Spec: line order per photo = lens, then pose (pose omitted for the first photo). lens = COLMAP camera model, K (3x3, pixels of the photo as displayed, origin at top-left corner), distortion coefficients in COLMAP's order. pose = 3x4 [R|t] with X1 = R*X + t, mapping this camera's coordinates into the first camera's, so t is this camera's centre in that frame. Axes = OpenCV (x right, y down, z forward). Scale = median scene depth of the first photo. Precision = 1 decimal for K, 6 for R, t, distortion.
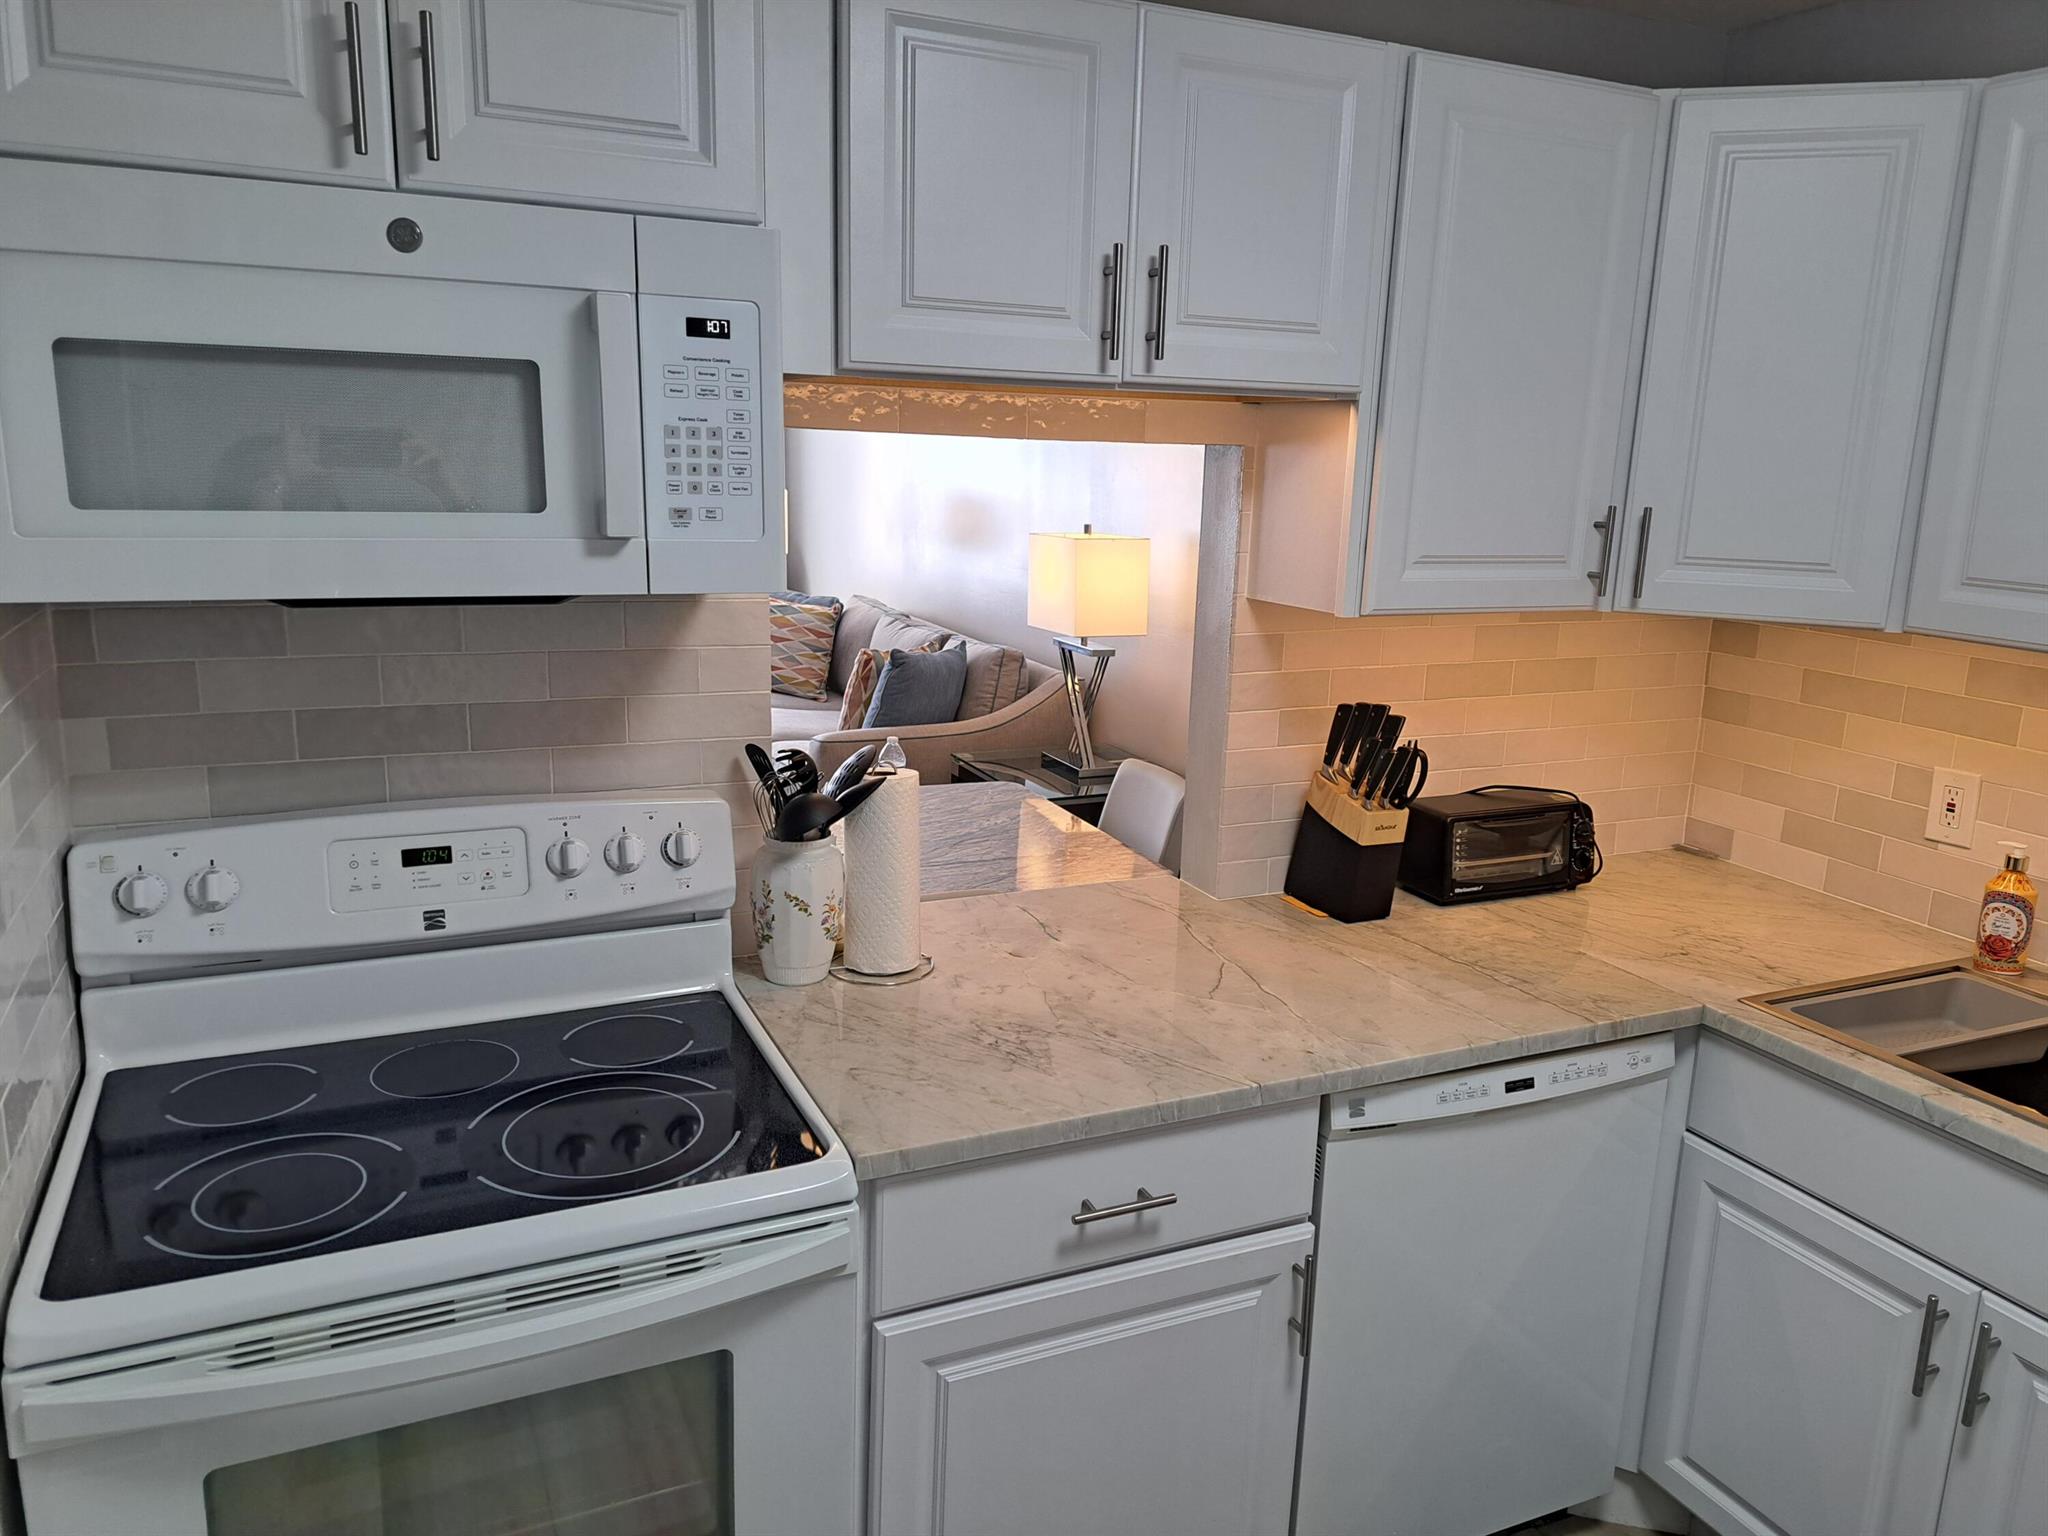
lens RADIAL K [[1467.6, 0, 1074.4], [0, 1467.6, 774.3], [0, 0, 1]] dist [0.048425, -0.039536]
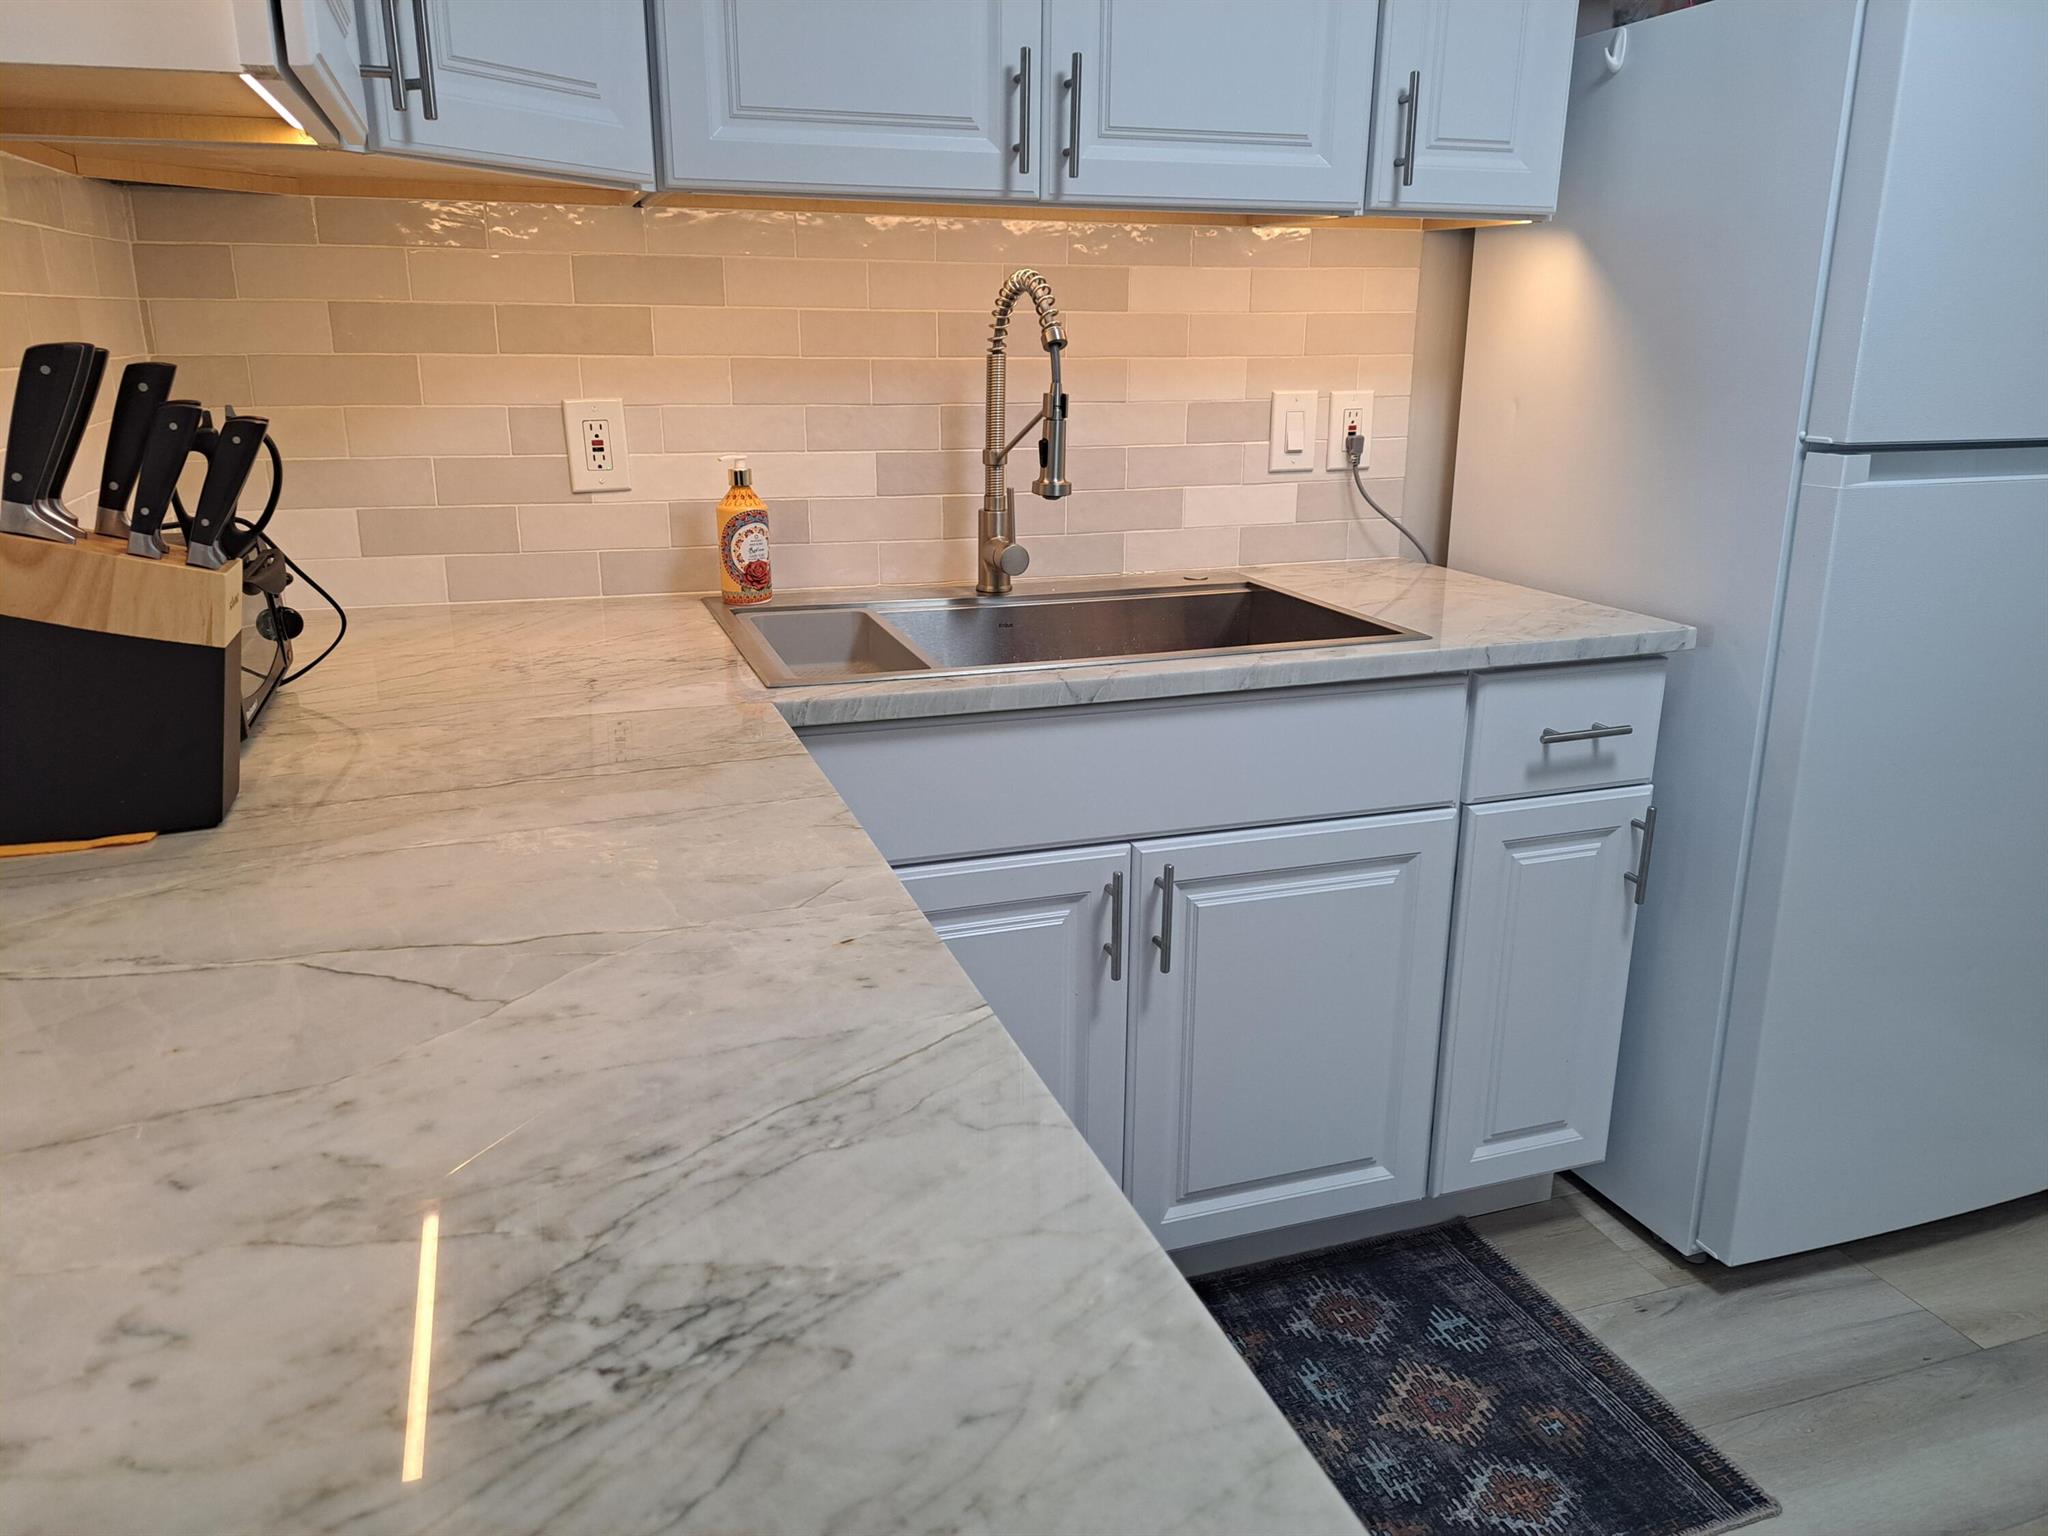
lens RADIAL K [[1460.2, 0, 1057.6], [0, 1460.2, 759.9], [0, 0, 1]] dist [0.052545, -0.043449]
pose [[0.115205, -0.318457, 0.940911, -0.225775], [0.217020, 0.932404, 0.289006, 0.004414], [-0.969345, 0.170901, 0.176529, 0.686094]]
